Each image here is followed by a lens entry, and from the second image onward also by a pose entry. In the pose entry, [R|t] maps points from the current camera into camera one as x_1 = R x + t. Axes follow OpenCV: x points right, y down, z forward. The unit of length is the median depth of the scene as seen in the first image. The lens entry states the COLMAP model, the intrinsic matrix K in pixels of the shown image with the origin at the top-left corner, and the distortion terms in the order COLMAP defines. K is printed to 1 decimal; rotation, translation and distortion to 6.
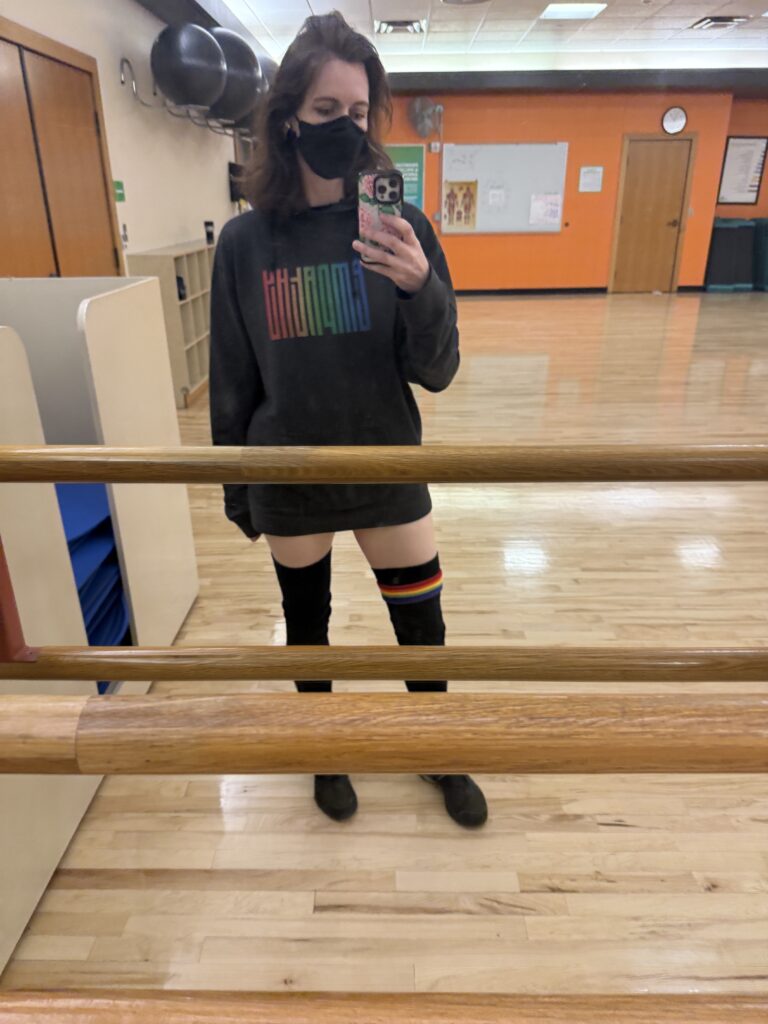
lens RADIAL K [[710.7, 0, 384.0], [0, 710.7, 512.0], [0, 0, 1]] dist [-0.005005, 0.005071]
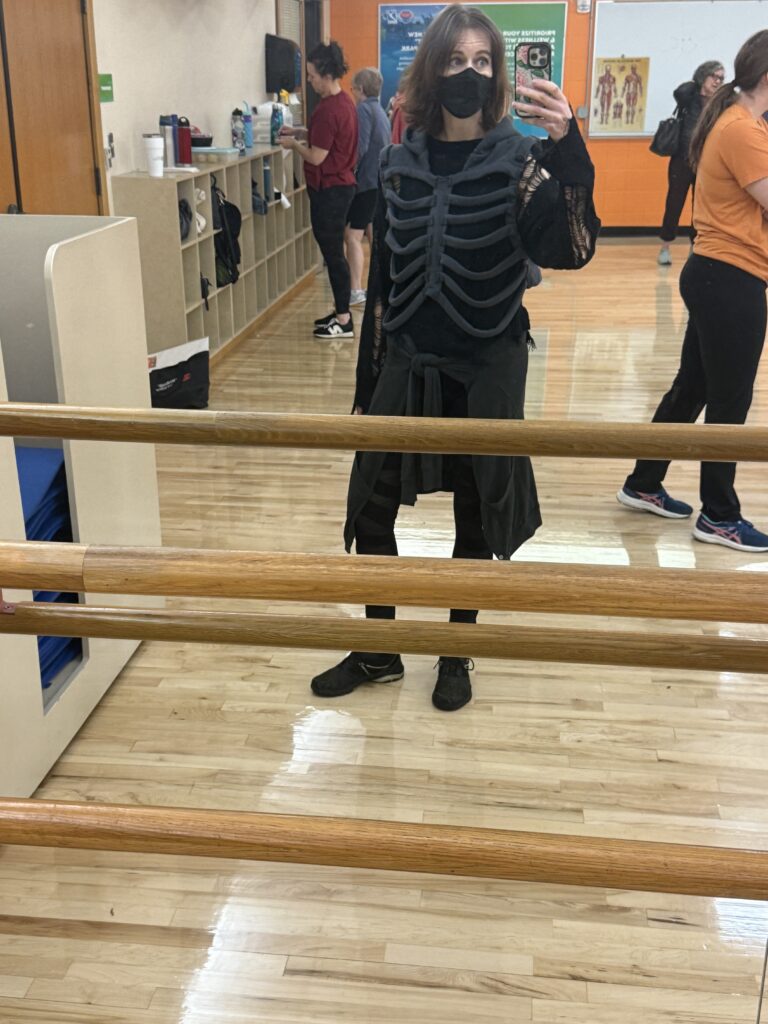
lens RADIAL K [[1164.9, 0, 384.0], [0, 1164.9, 512.0], [0, 0, 1]] dist [0.028817, -0.034530]
pose [[0.994408, 0.046755, -0.094692, 0.074814], [-0.051886, 0.997274, -0.052470, 0.047265], [0.091981, 0.057090, 0.994123, -0.242624]]
